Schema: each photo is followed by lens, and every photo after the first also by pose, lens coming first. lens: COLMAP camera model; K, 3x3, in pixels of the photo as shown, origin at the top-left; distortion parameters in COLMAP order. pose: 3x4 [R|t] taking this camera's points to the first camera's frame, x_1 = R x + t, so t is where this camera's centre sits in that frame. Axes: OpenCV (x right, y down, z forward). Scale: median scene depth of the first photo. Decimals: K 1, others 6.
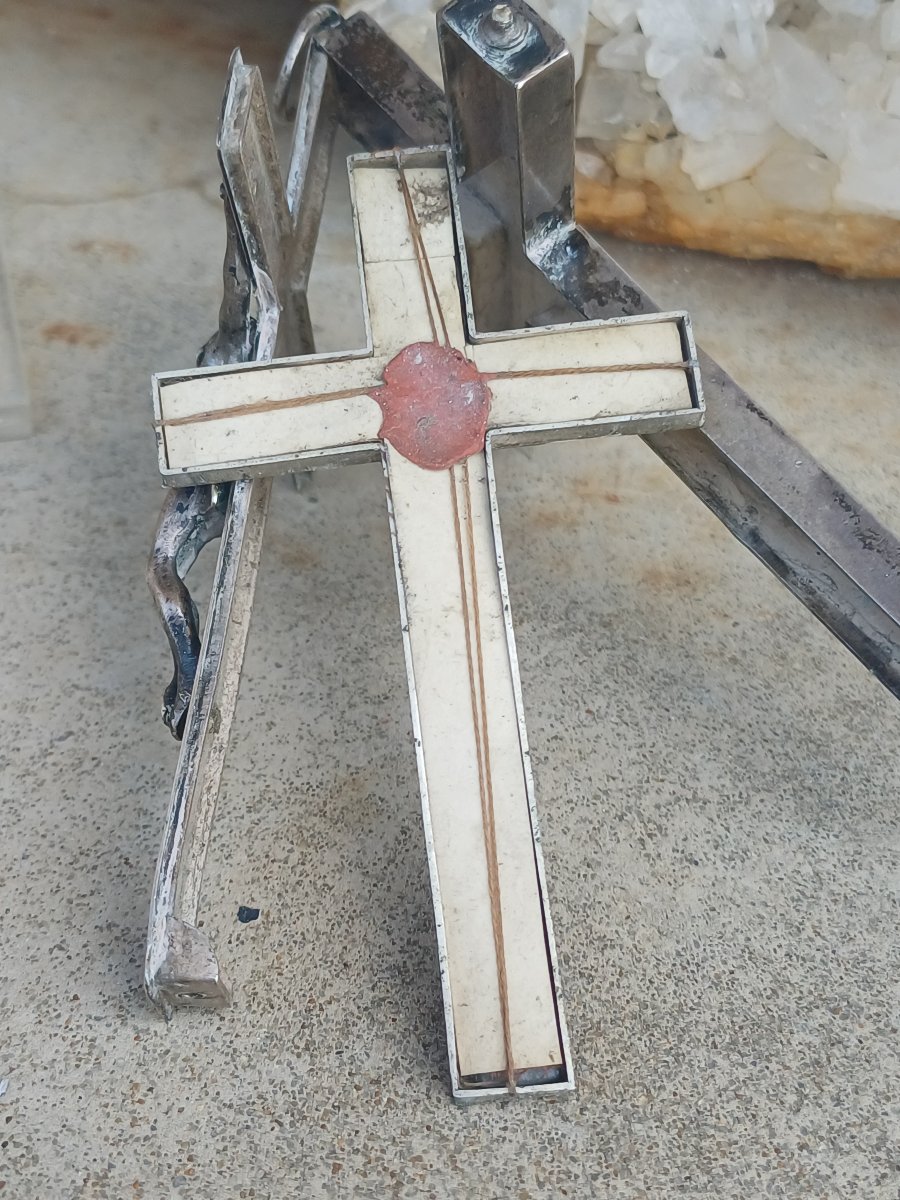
lens RADIAL K [[1877.2, 0, 450.0], [0, 1877.2, 600.0], [0, 0, 1]] dist [0.072946, 0.055212]
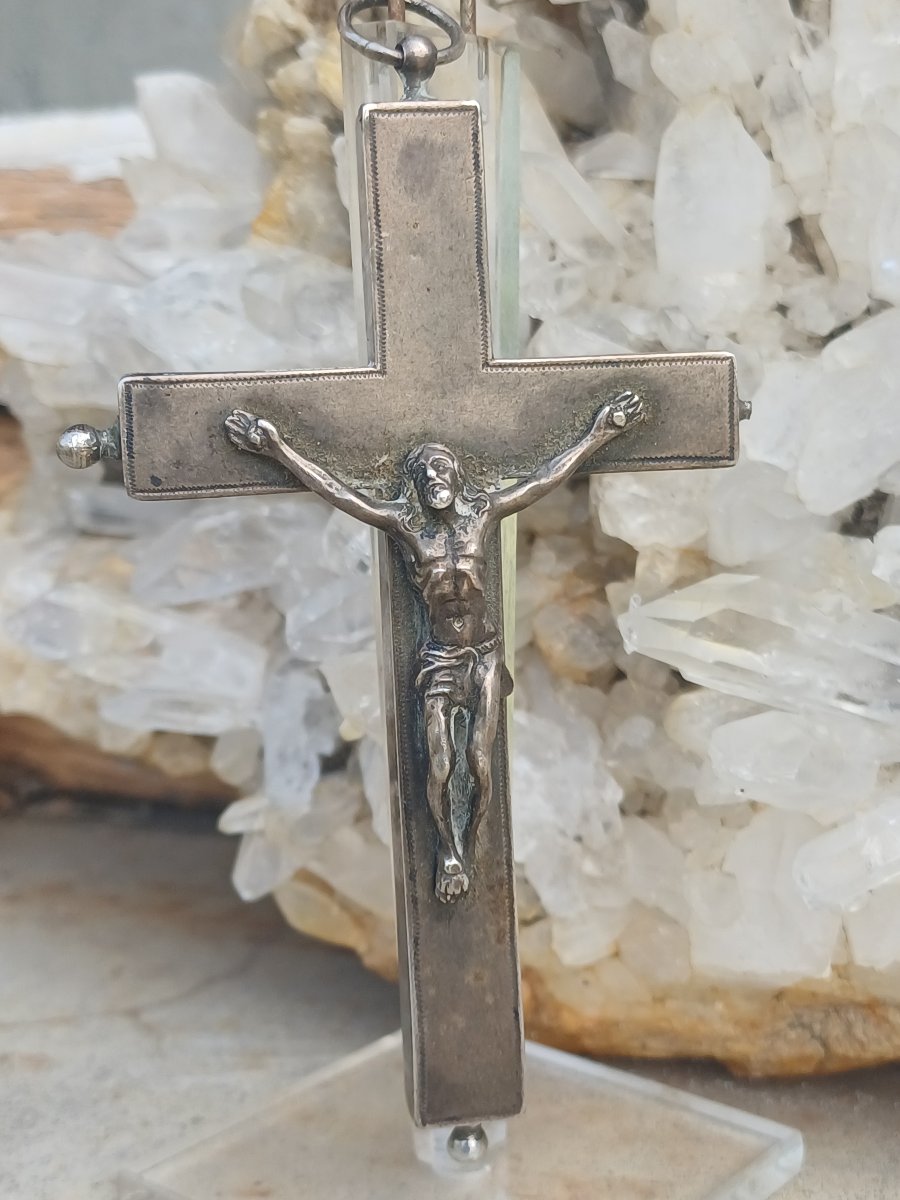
lens RADIAL K [[1877.2, 0, 450.0], [0, 1877.2, 600.0], [0, 0, 1]] dist [0.072946, 0.055212]
pose [[0.984736, -0.057762, -0.164193, 0.242367], [-0.045298, 0.825776, -0.562176, 0.185675], [0.168059, 0.561032, 0.810555, 0.063168]]
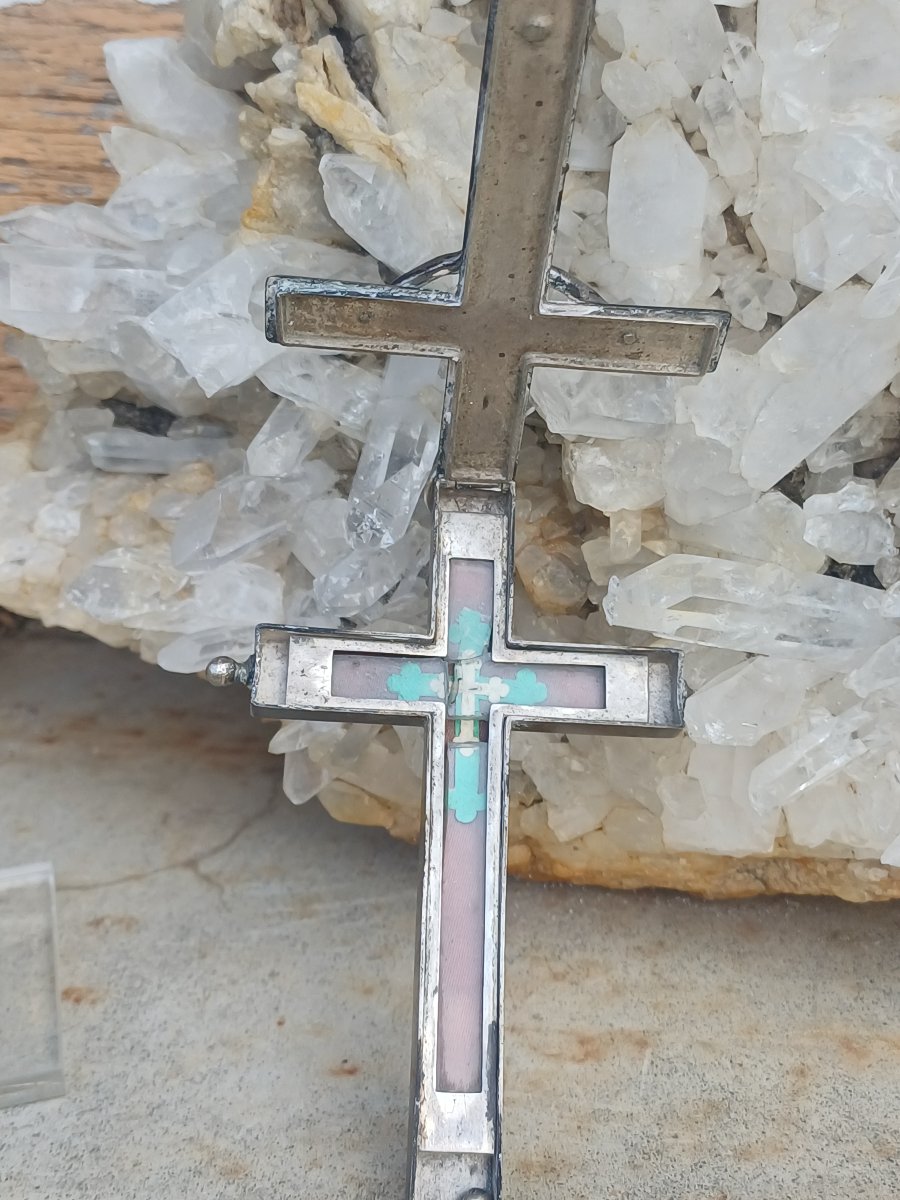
lens RADIAL K [[1877.2, 0, 450.0], [0, 1877.2, 600.0], [0, 0, 1]] dist [0.072946, 0.055212]
pose [[0.991092, -0.092192, -0.096108, 0.189827], [0.057705, 0.947672, -0.313987, 0.019442], [0.120026, 0.305644, 0.944550, -0.242293]]
